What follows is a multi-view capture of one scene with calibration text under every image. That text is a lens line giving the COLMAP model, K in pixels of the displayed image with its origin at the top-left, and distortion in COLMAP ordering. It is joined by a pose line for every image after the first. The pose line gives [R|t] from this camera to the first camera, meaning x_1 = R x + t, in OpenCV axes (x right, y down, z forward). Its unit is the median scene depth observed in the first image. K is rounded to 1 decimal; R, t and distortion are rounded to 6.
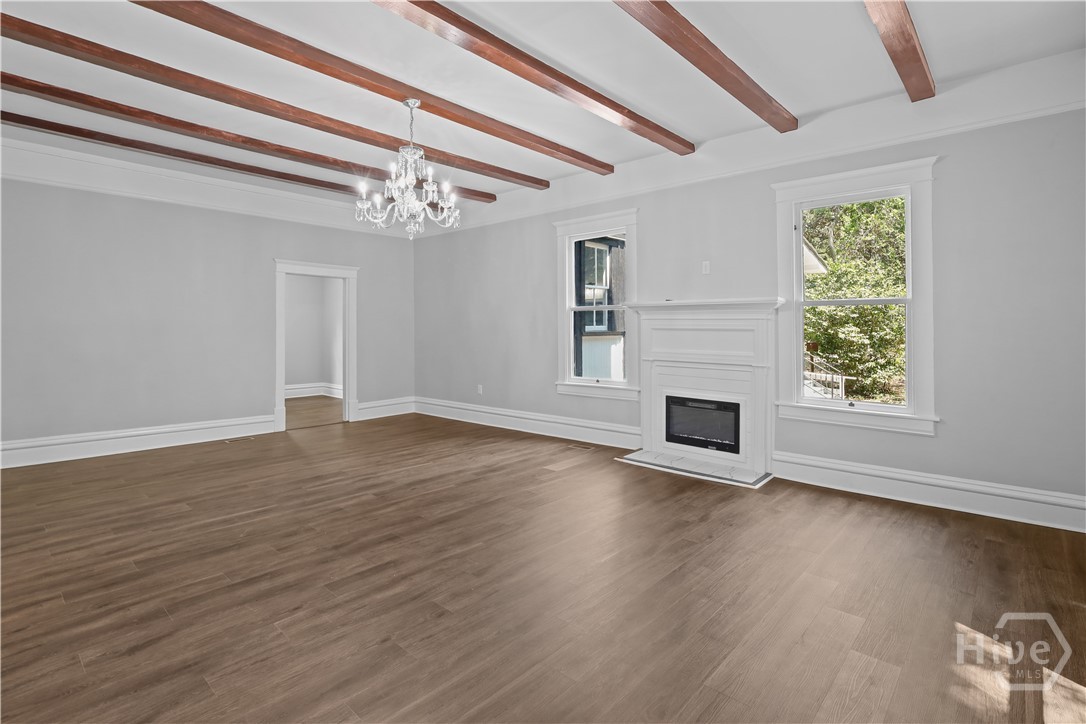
lens RADIAL K [[518.2, 0, 545.2], [0, 518.2, 335.8], [0, 0, 1]] dist [-0.000295, 0.000527]
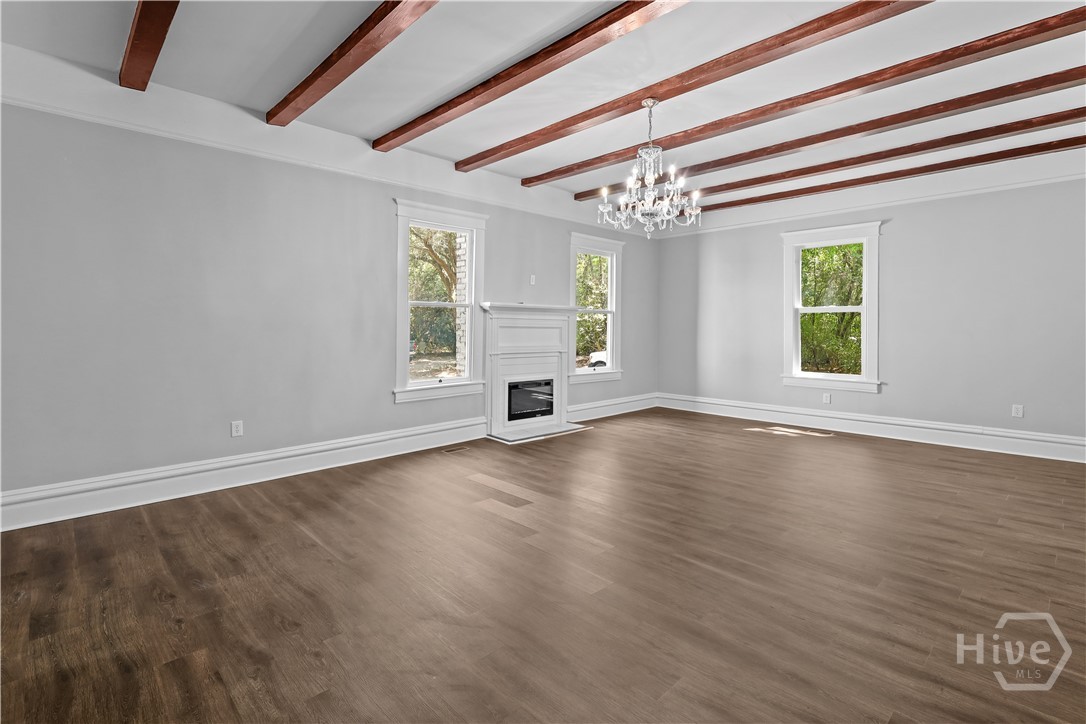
lens RADIAL K [[528.1, 0, 542.9], [0, 528.1, 340.5], [0, 0, 1]] dist [-0.001367, -0.000081]
pose [[0.067138, -0.024526, 0.997442, -1.311783], [0.012115, 0.999644, 0.023764, -0.012620], [-0.997670, 0.010489, 0.067412, 1.142027]]
